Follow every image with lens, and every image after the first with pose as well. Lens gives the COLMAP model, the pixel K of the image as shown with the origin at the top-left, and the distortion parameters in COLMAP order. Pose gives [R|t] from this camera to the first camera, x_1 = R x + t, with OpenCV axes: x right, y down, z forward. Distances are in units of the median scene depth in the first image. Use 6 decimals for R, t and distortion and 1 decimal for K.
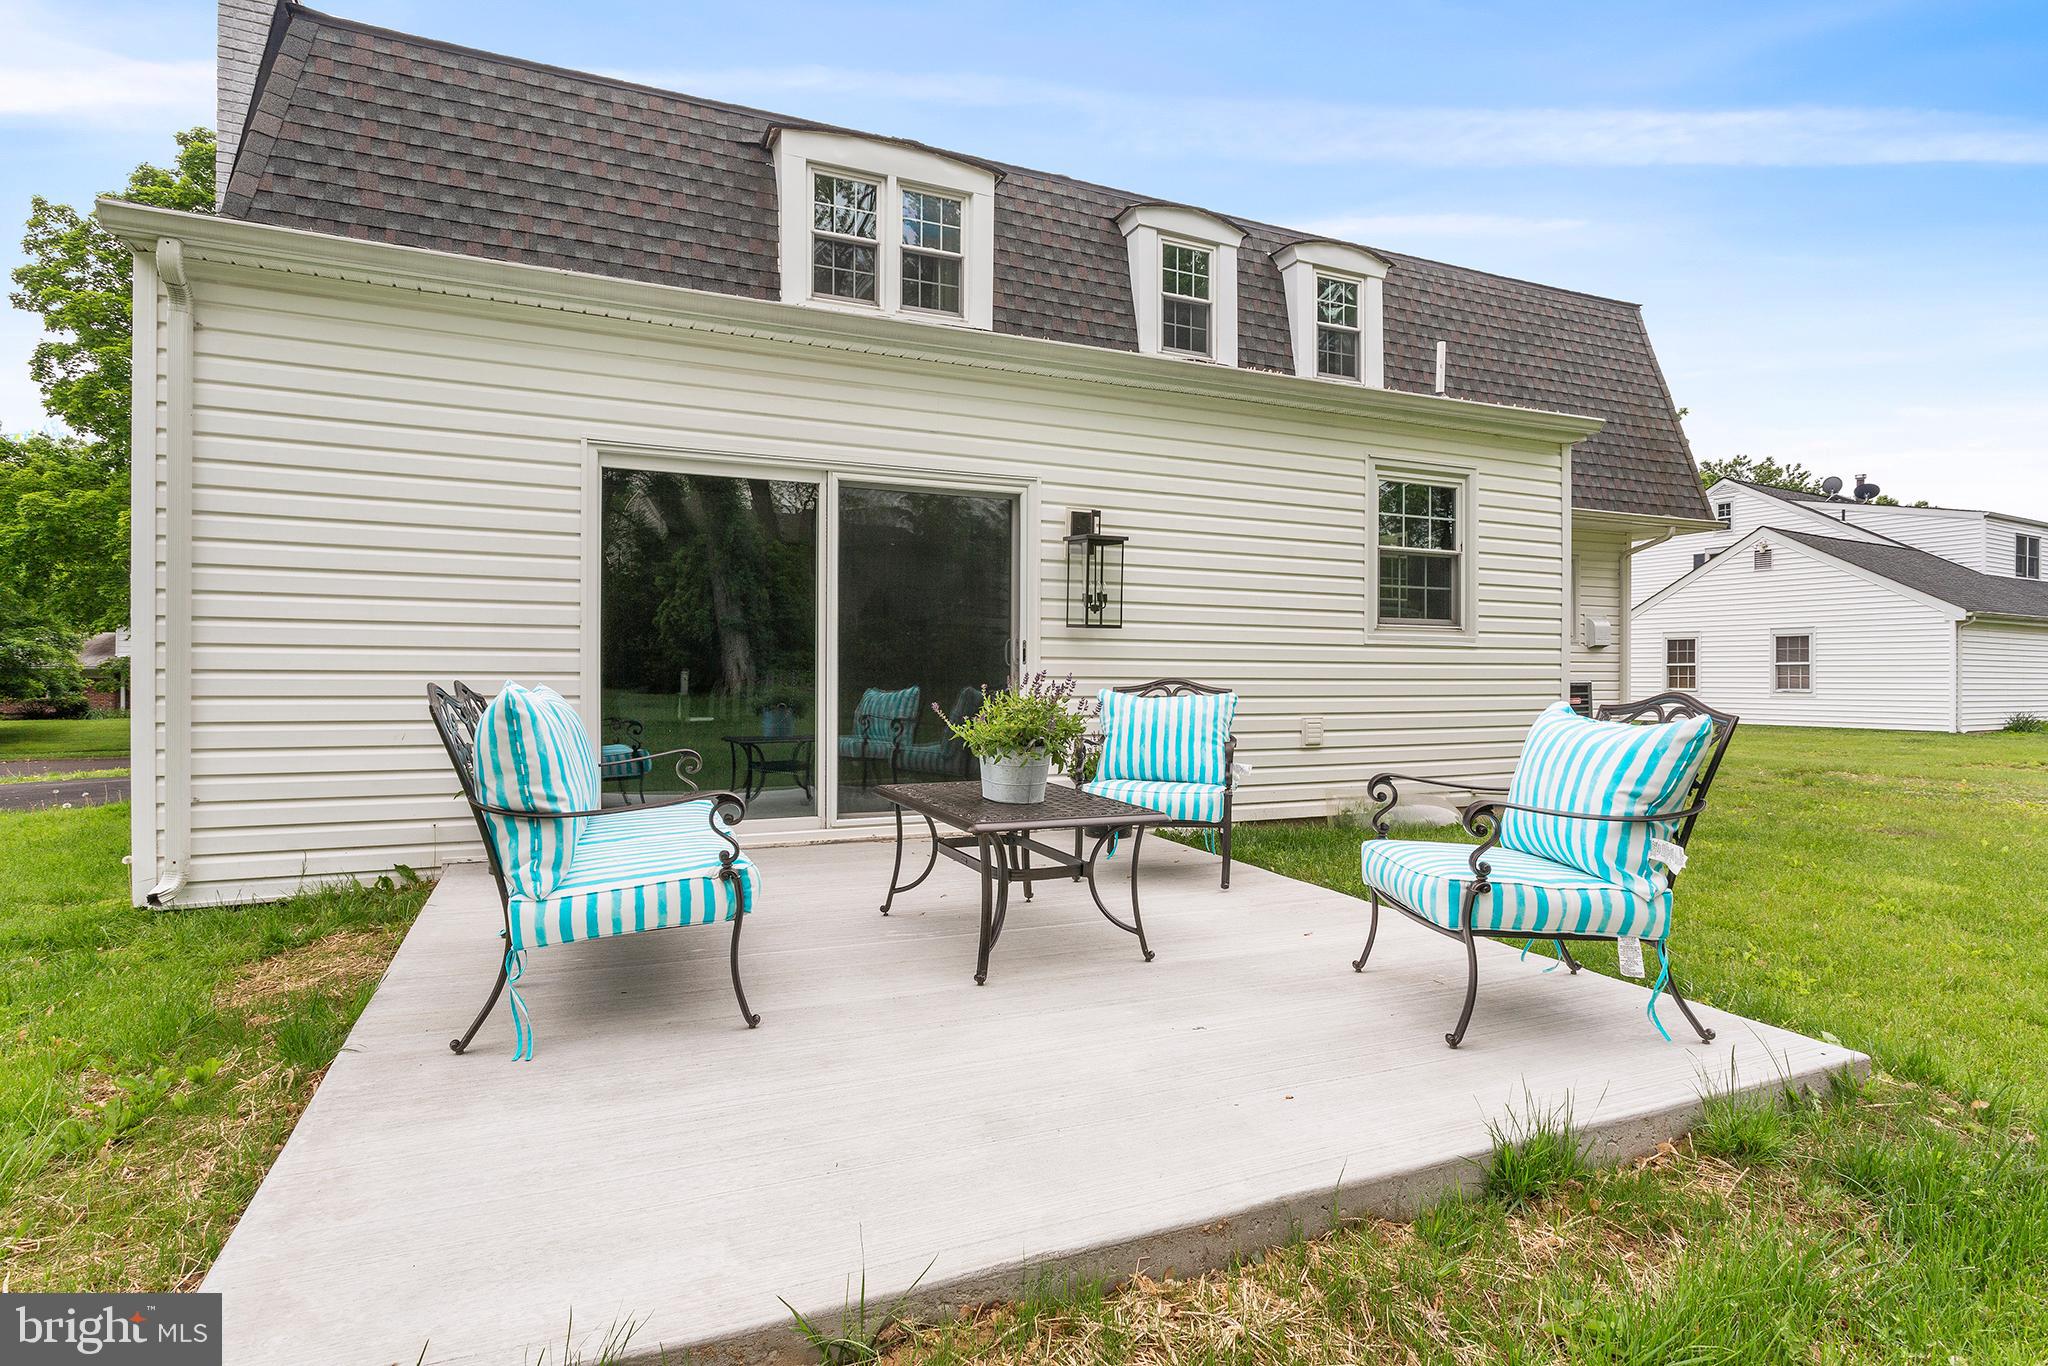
lens RADIAL K [[1035.2, 0, 1021.6], [0, 1035.2, 687.4], [0, 0, 1]] dist [-0.005235, 0.002519]
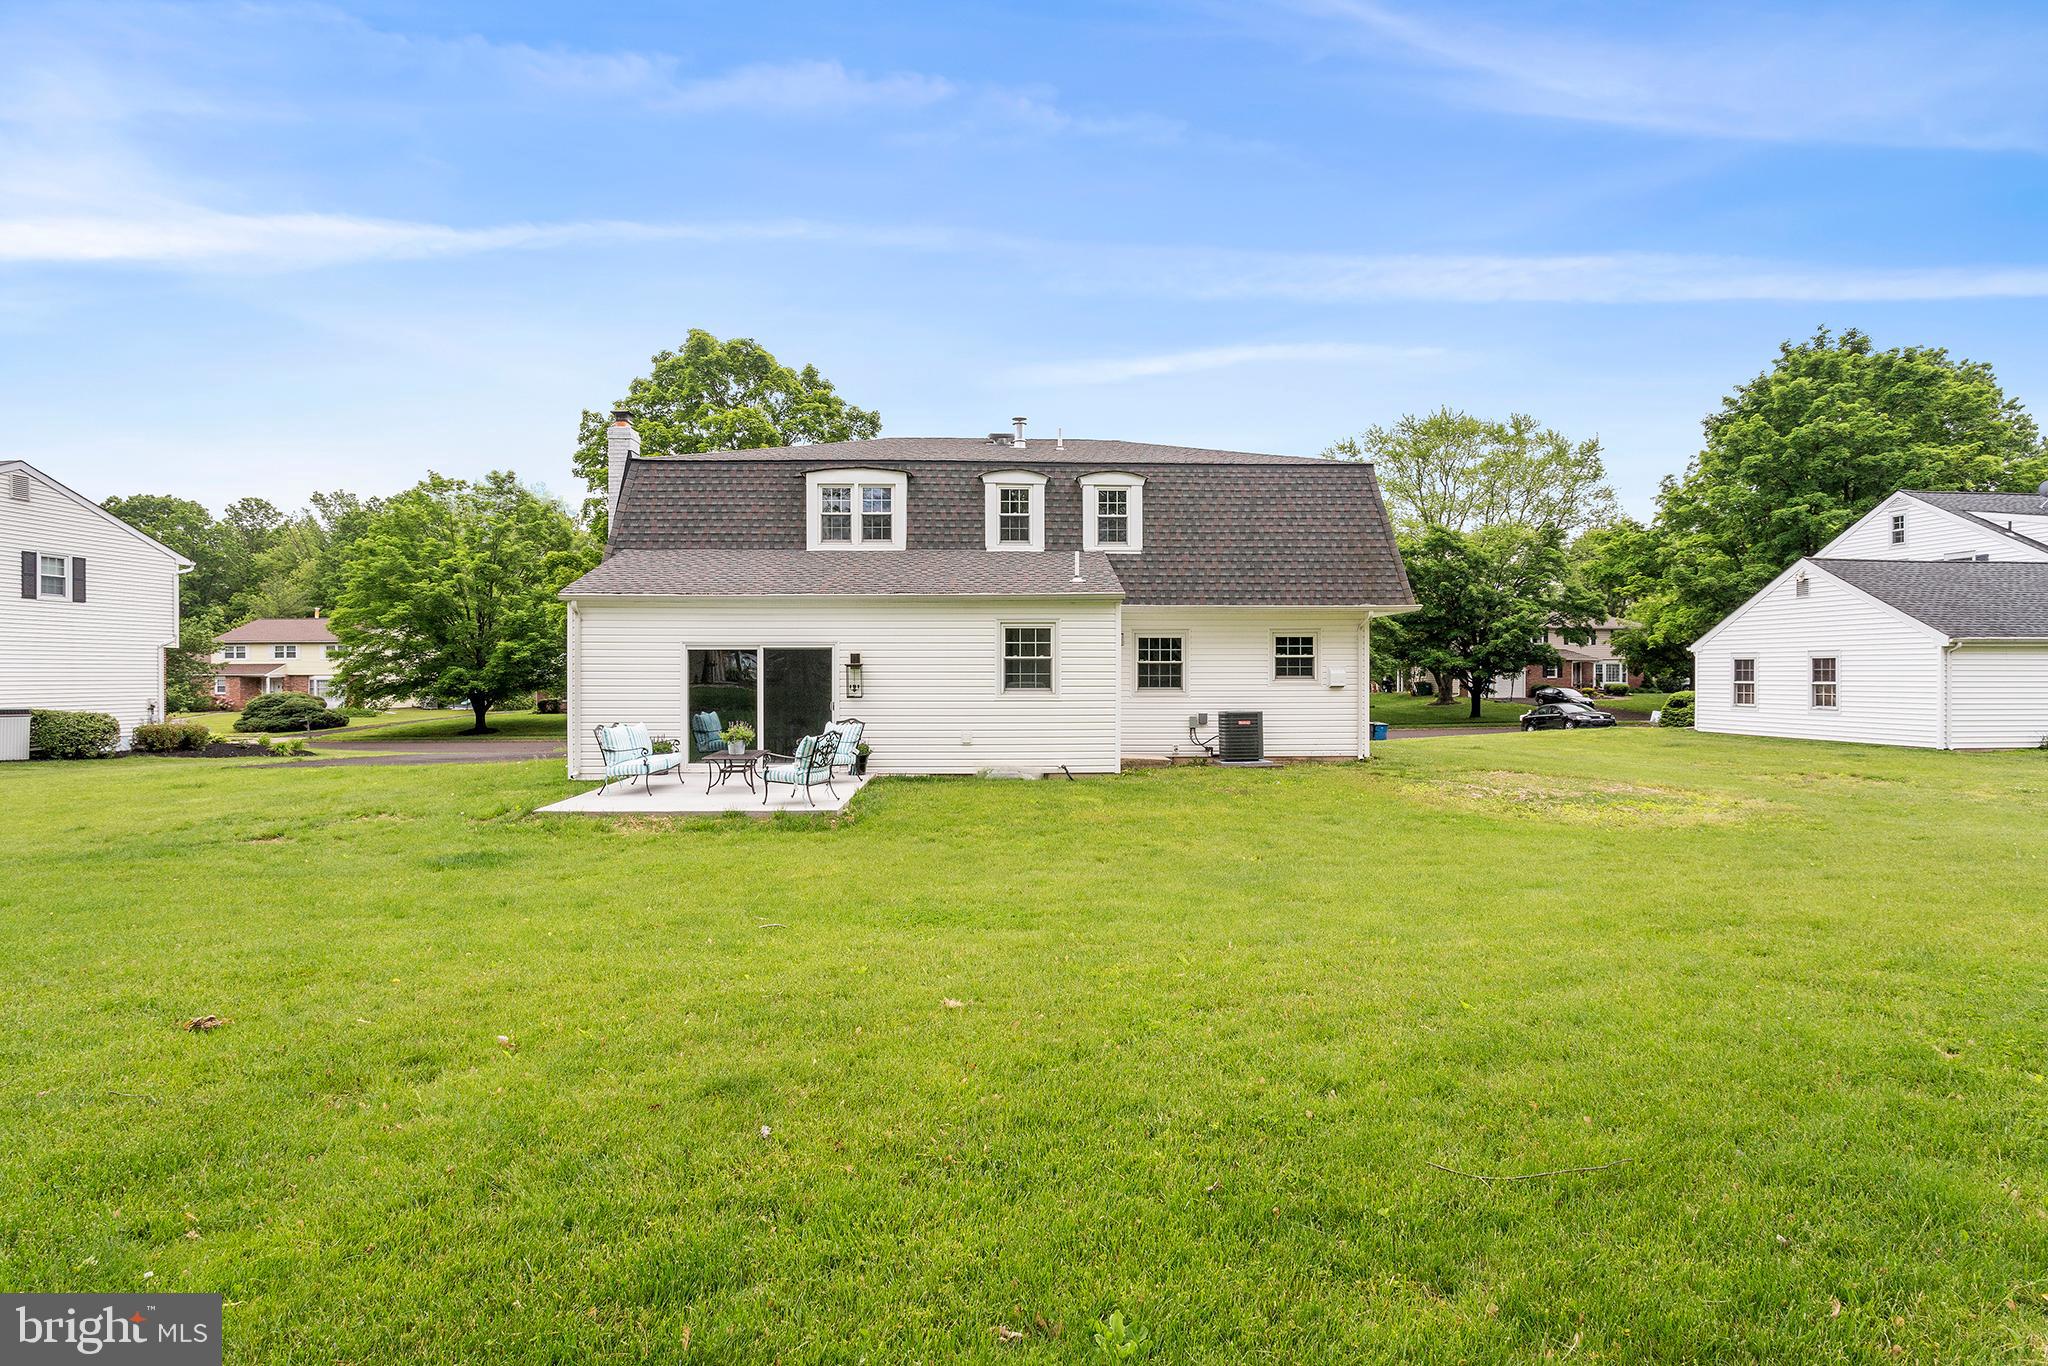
lens RADIAL K [[1035.2, 0, 1025.0], [0, 1035.2, 682.3], [0, 0, 1]] dist [-0.005235, 0.002519]
pose [[0.929461, -0.000675, -0.368920, 0.998962], [0.000137, 0.999999, -0.001485, -0.062607], [0.368921, 0.001330, 0.929460, -0.903103]]
